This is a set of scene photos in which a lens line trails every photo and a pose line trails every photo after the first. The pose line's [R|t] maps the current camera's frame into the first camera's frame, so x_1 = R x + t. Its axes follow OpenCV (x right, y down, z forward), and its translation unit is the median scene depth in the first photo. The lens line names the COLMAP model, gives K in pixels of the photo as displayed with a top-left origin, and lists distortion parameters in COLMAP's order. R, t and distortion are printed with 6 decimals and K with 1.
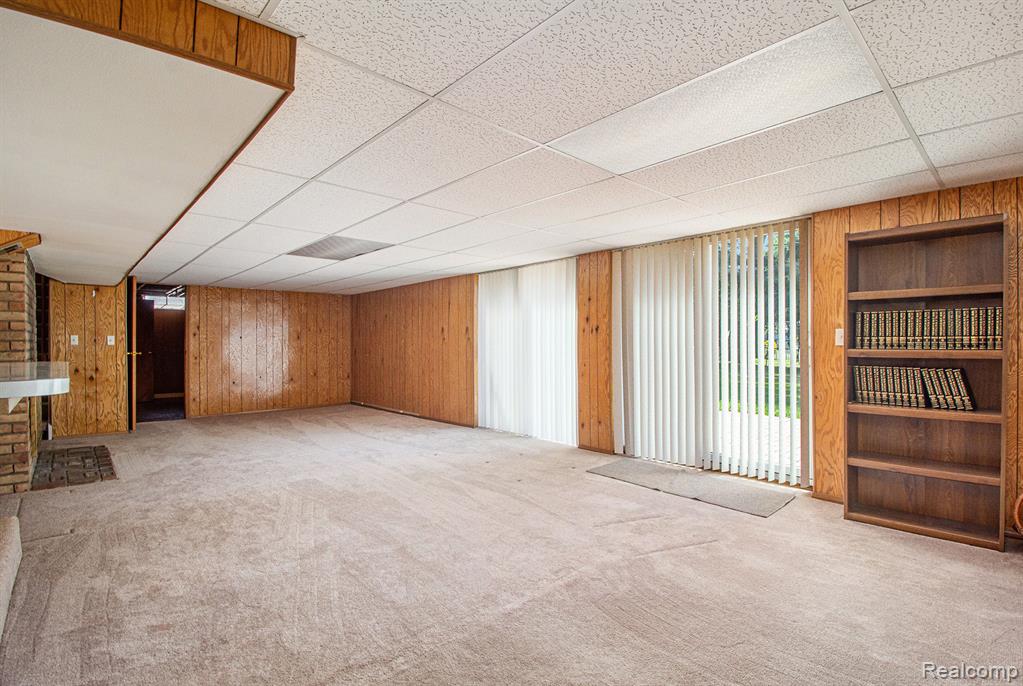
lens RADIAL K [[495.3, 0, 526.5], [0, 495.3, 341.3], [0, 0, 1]] dist [-0.021211, -0.000310]
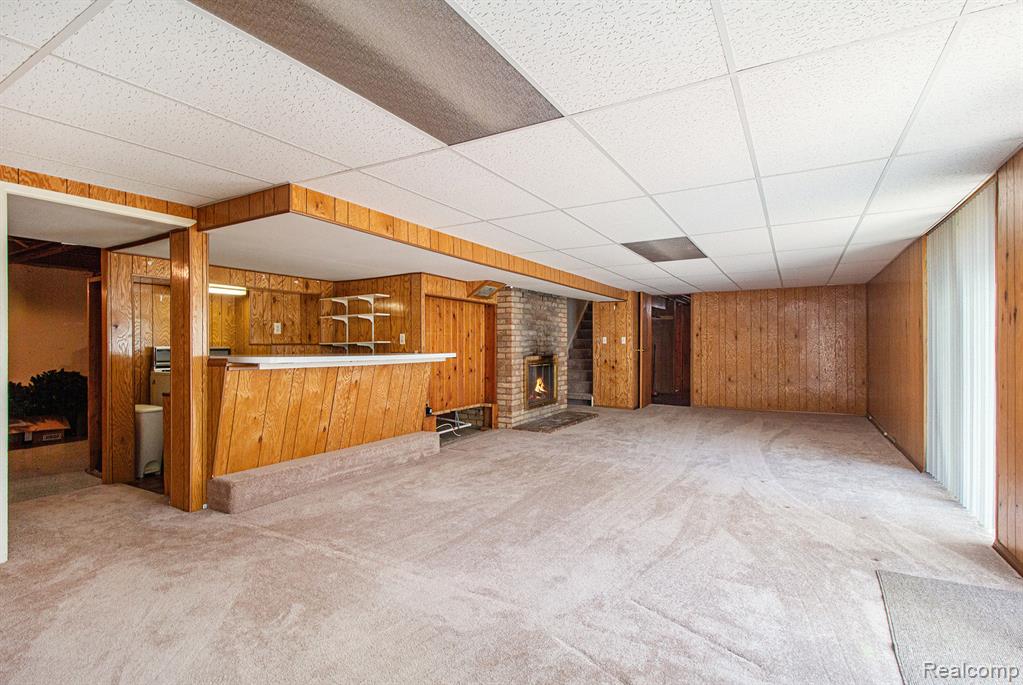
lens RADIAL K [[487.5, 0, 512.3], [0, 487.5, 340.8], [0, 0, 1]] dist [-0.000228, -0.000648]
pose [[0.275823, -0.003026, -0.961204, 0.391739], [0.004326, 0.999989, -0.001906, -0.000026], [0.961199, -0.003633, 0.275833, 0.324821]]
